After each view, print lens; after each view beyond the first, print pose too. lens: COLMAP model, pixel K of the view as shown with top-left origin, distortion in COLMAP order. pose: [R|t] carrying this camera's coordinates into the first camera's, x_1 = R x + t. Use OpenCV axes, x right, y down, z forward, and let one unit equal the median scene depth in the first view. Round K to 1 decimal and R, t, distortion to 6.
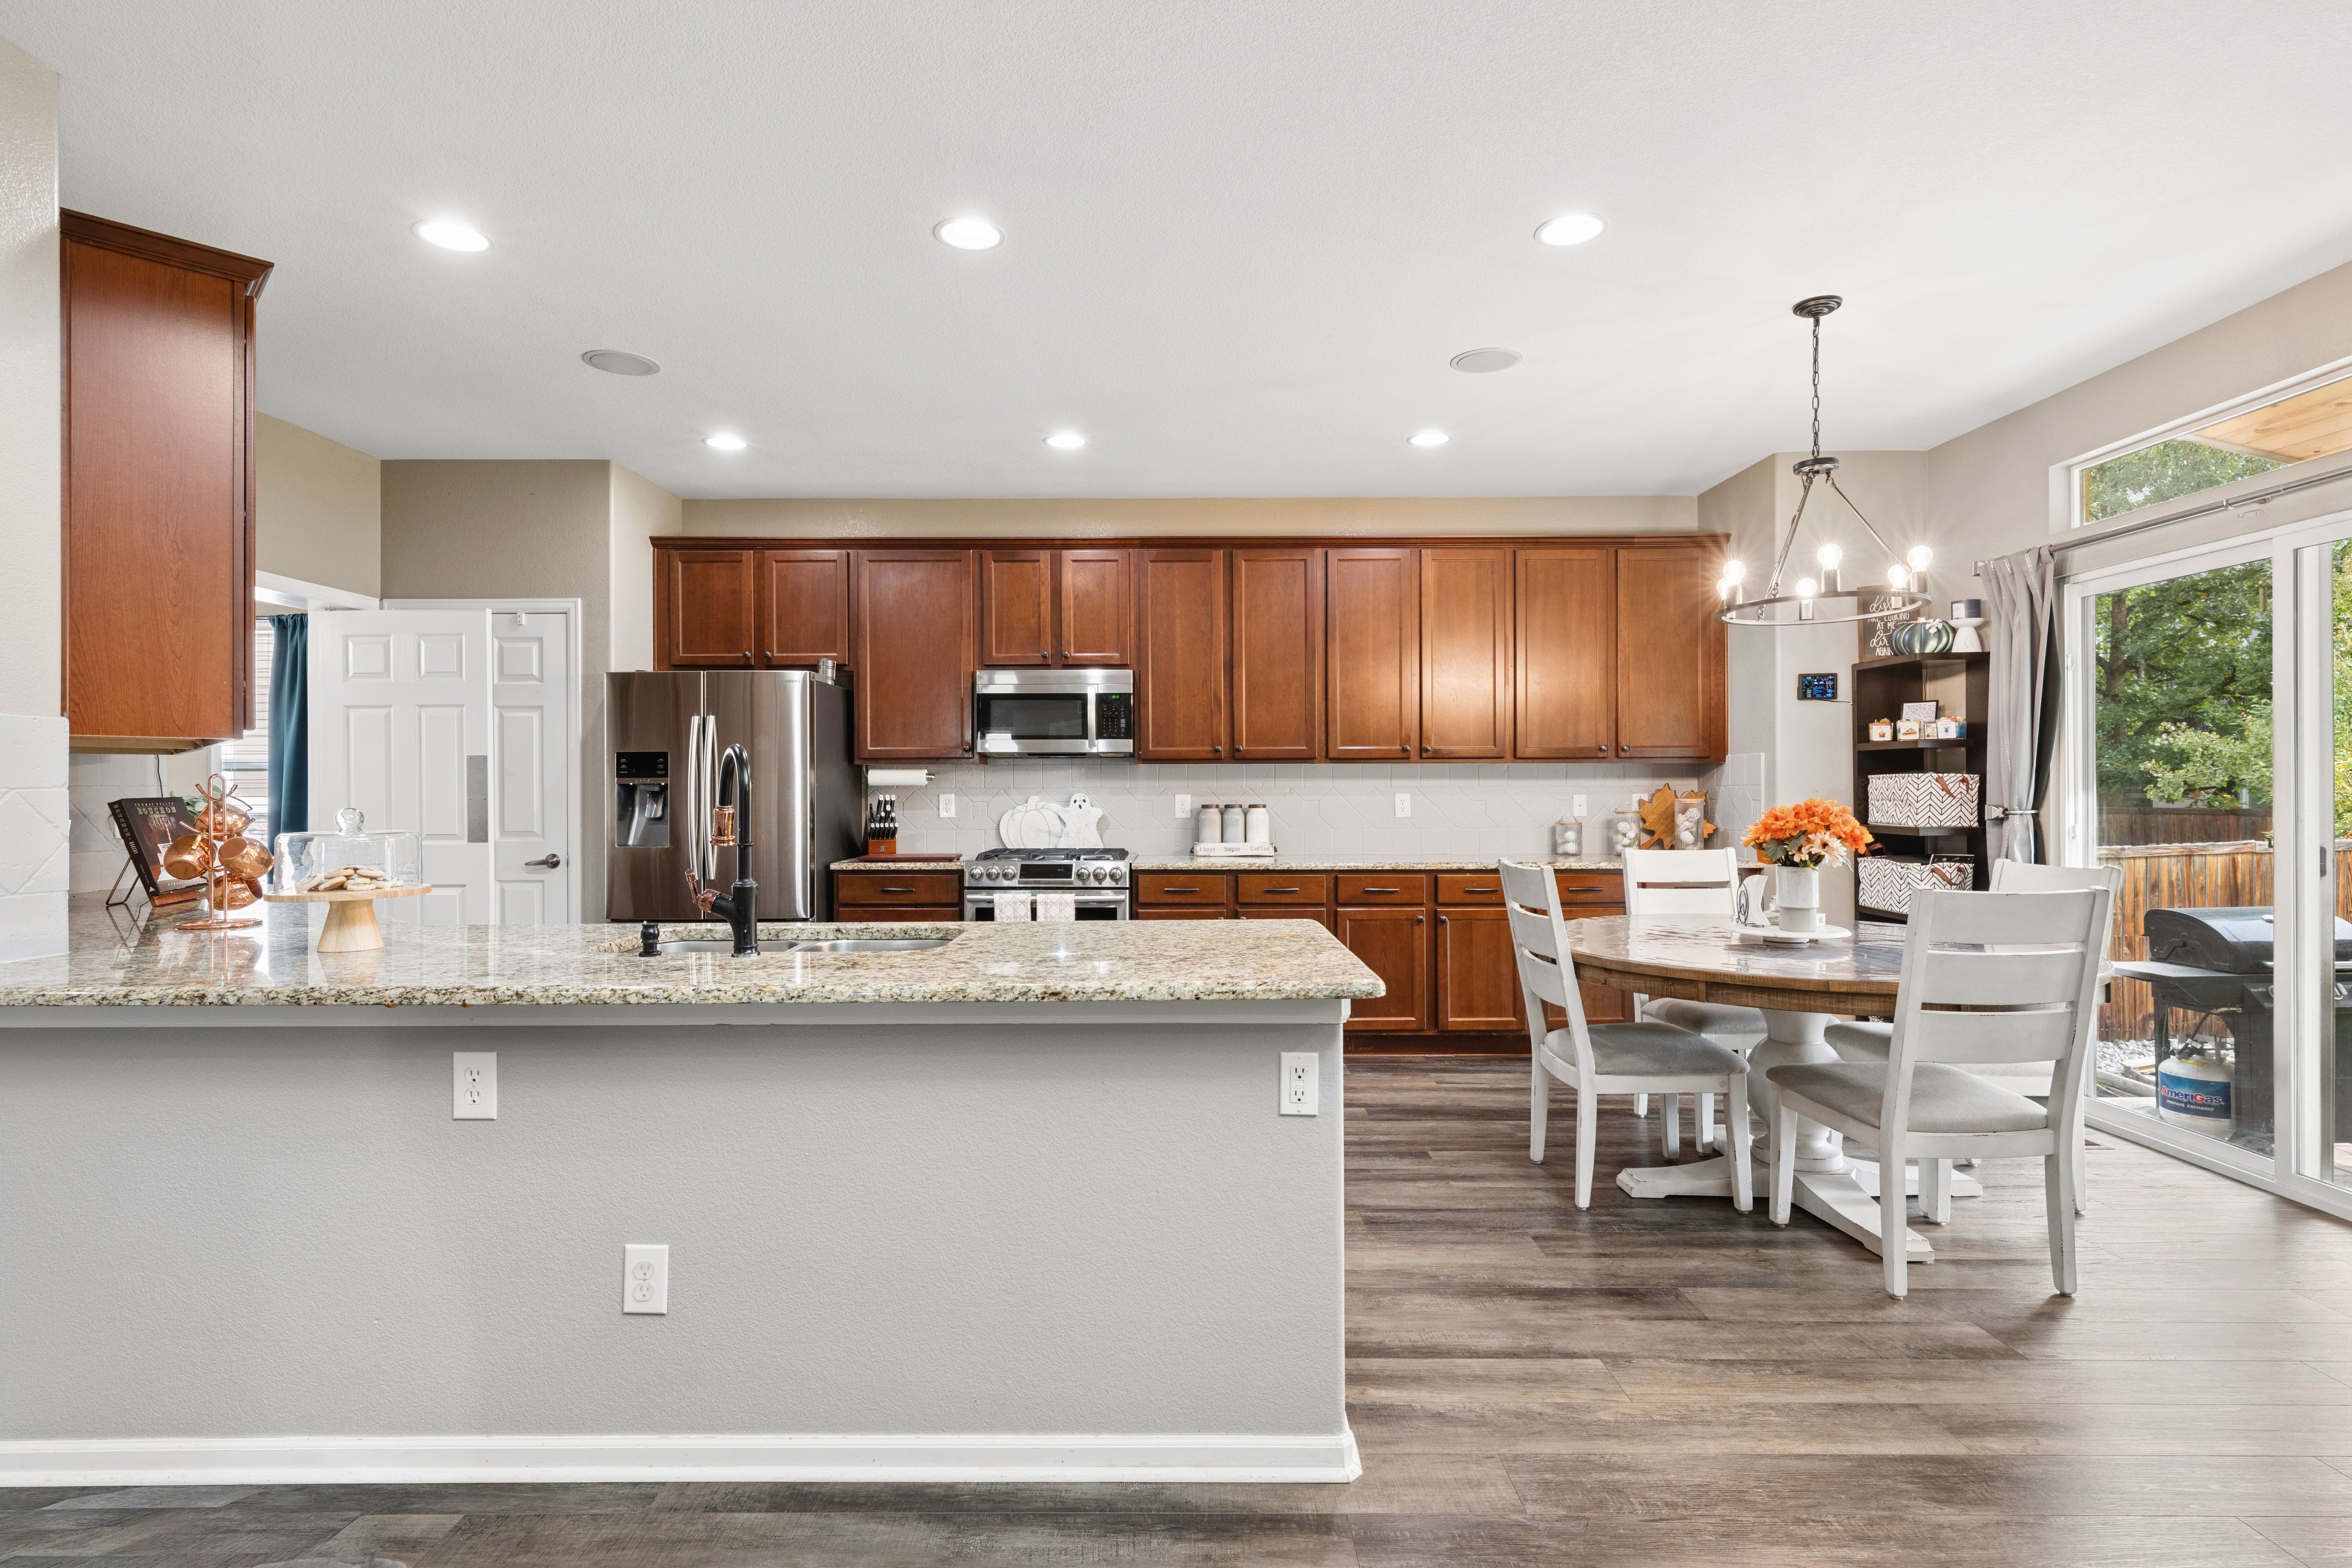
lens RADIAL K [[1088.2, 0, 1180.7], [0, 1088.2, 789.6], [0, 0, 1]] dist [-0.001810, 0.000924]
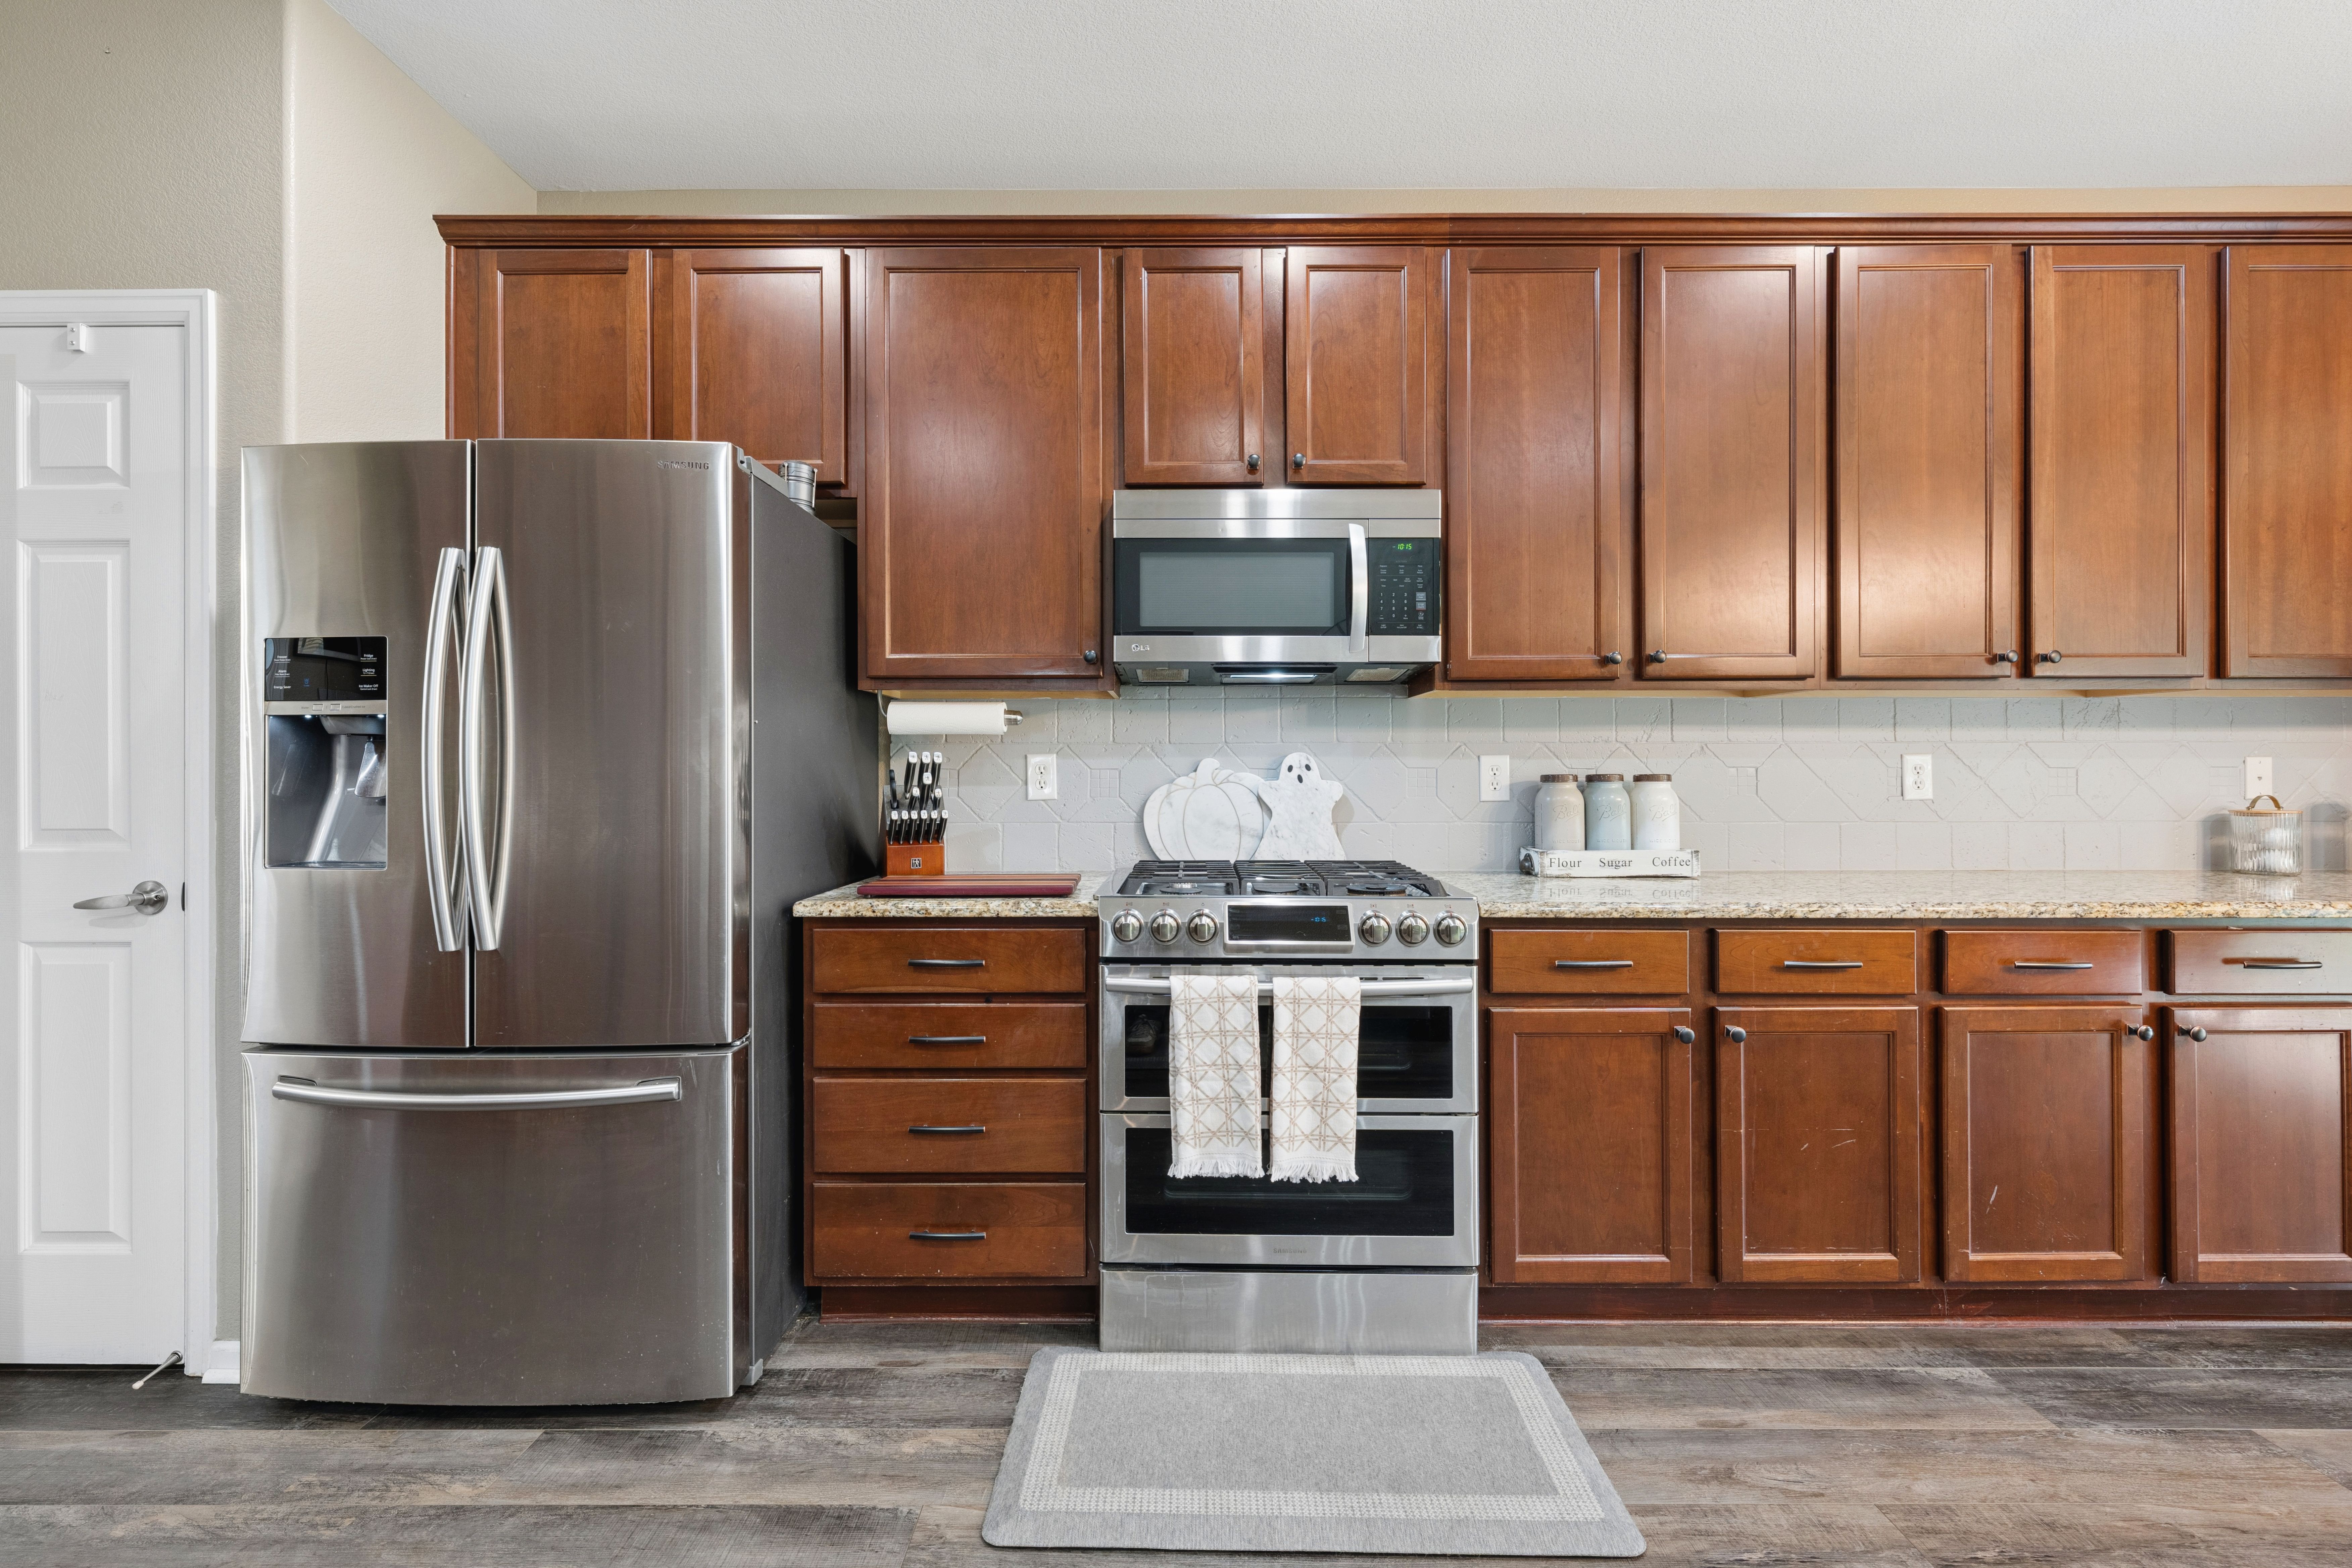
lens RADIAL K [[996.9, 0, 1193.8], [0, 996.9, 764.3], [0, 0, 1]] dist [0.002500, -0.001155]
pose [[0.999992, 0.000960, -0.003814, -0.159527], [-0.001000, 0.999944, -0.010577, 0.015876], [0.003803, 0.010581, 0.999937, 0.597561]]
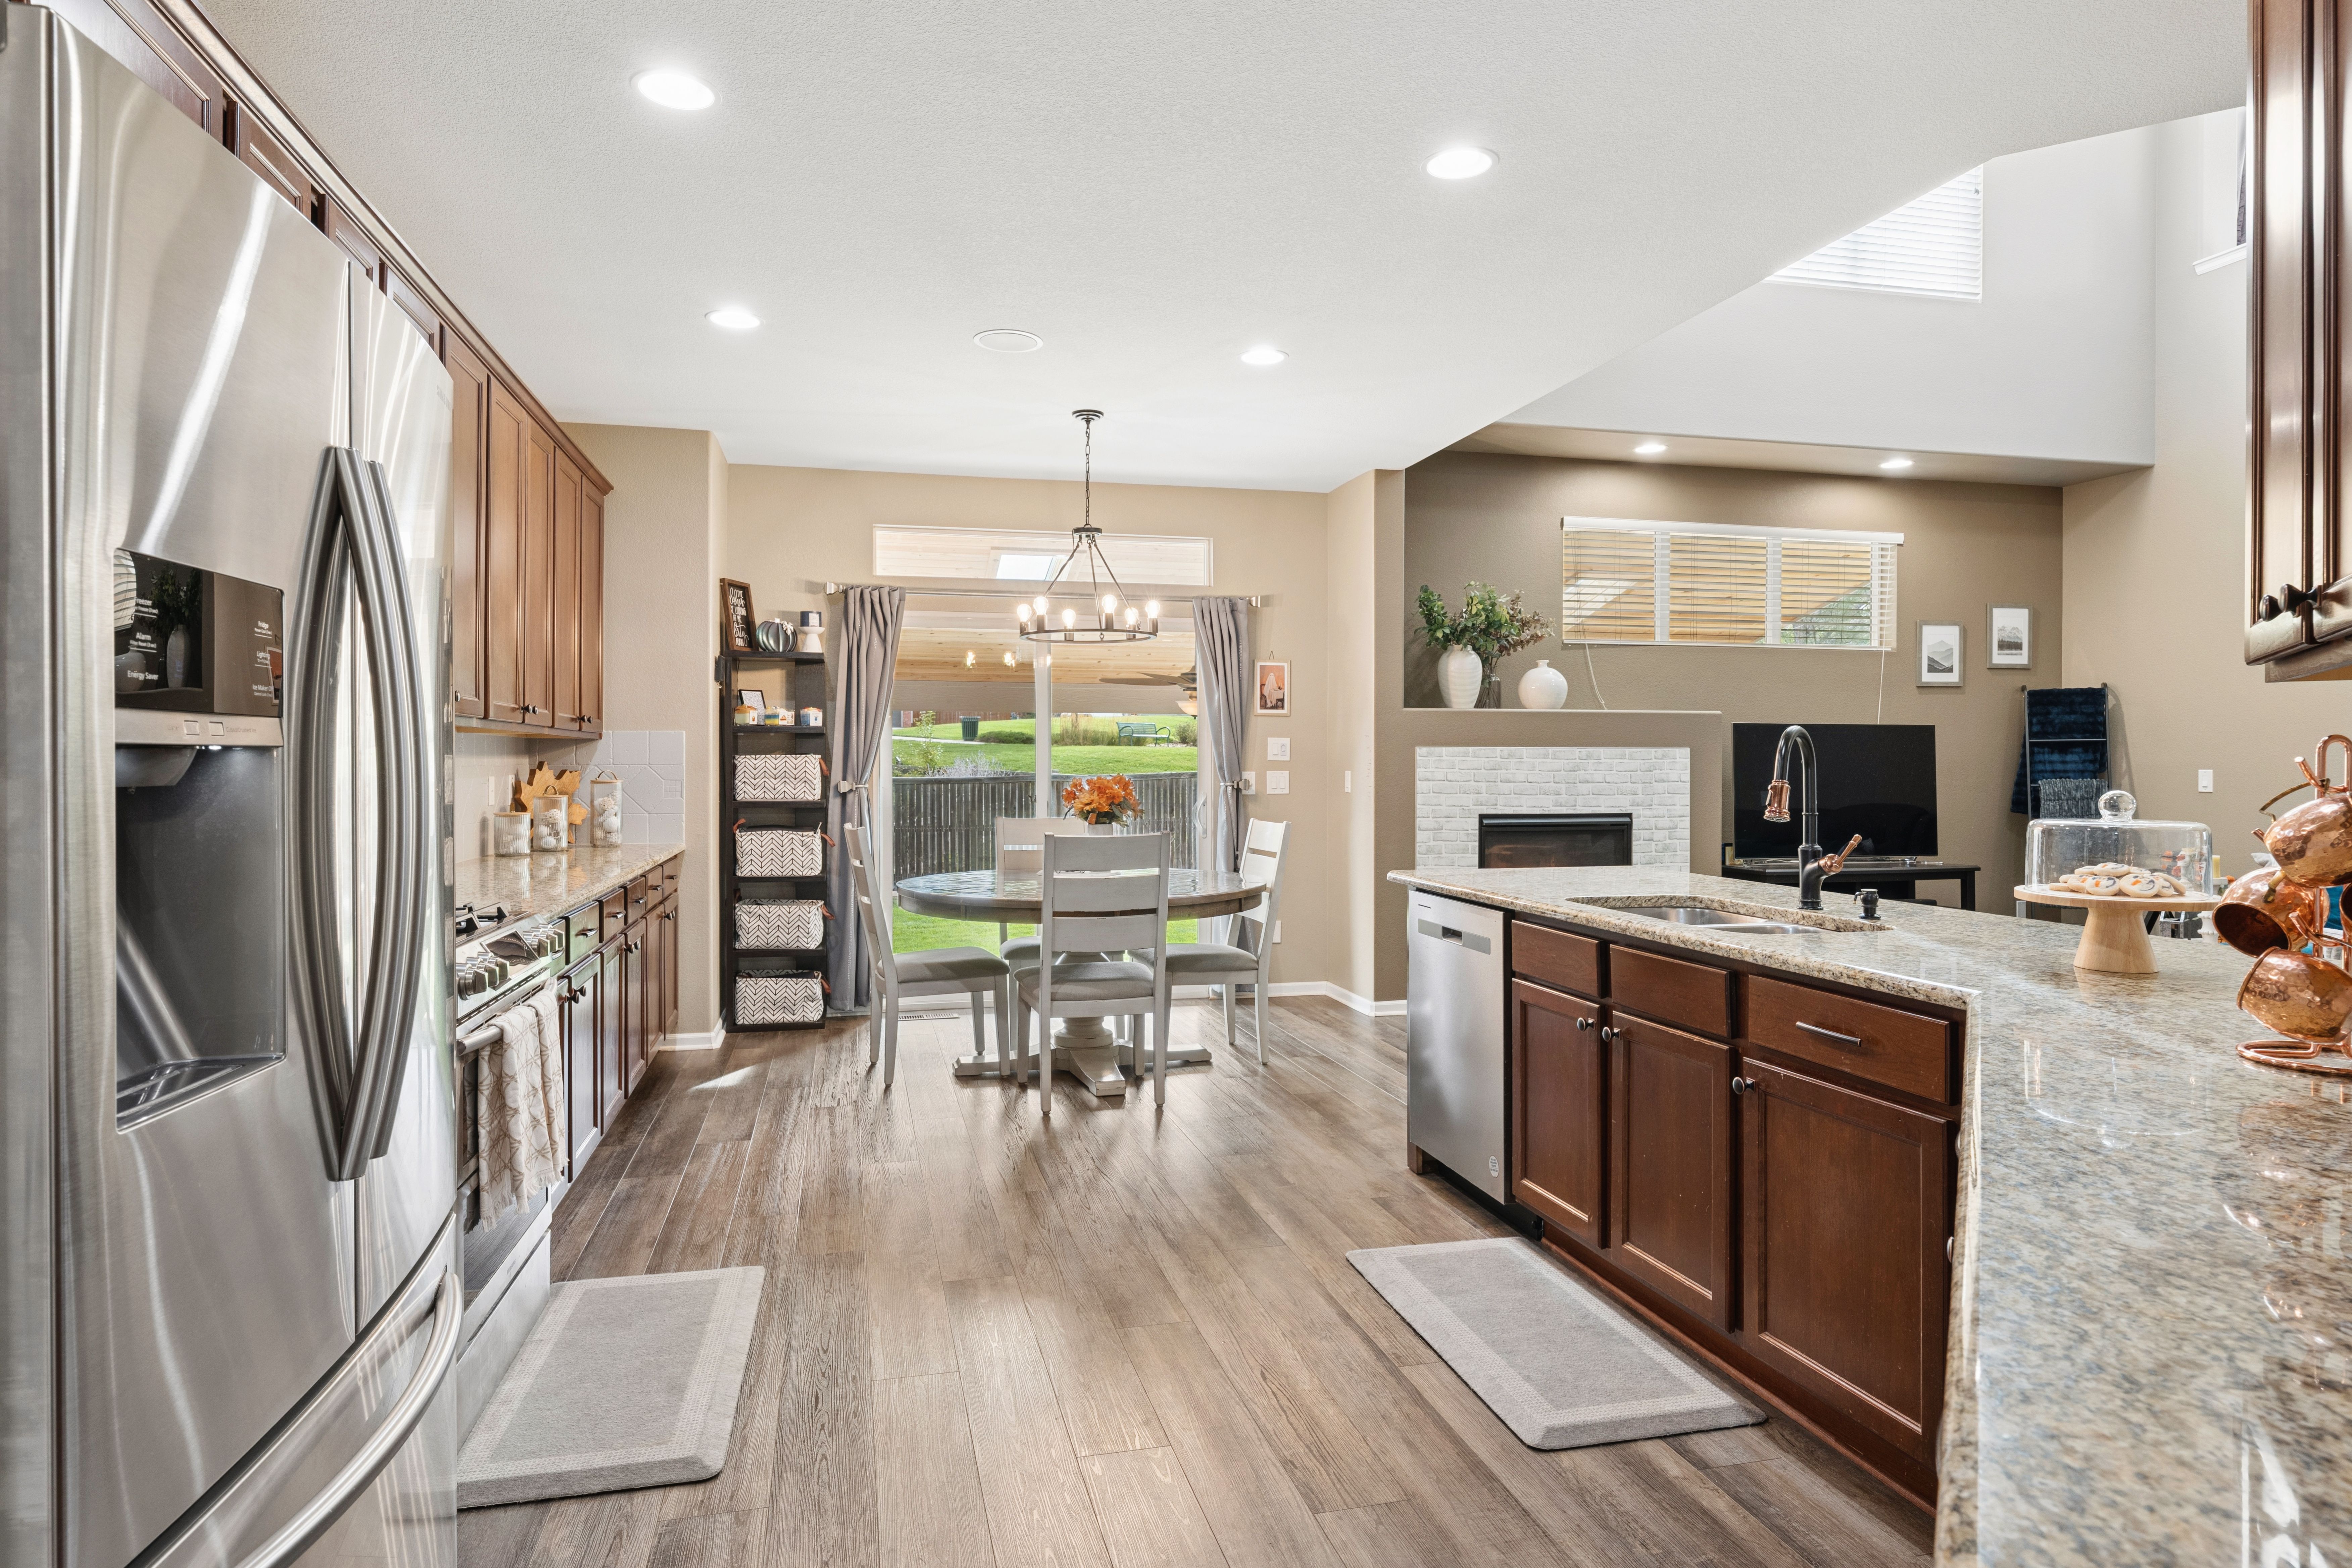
lens RADIAL K [[1348.3, 0, 1188.1], [0, 1348.3, 769.7], [0, 0, 1]] dist [0.020329, -0.003944]
pose [[-0.248152, -0.002321, 0.968718, -0.743025], [0.001030, 0.999996, 0.002660, -0.002642], [-0.968721, 0.001657, -0.248148, 0.866027]]
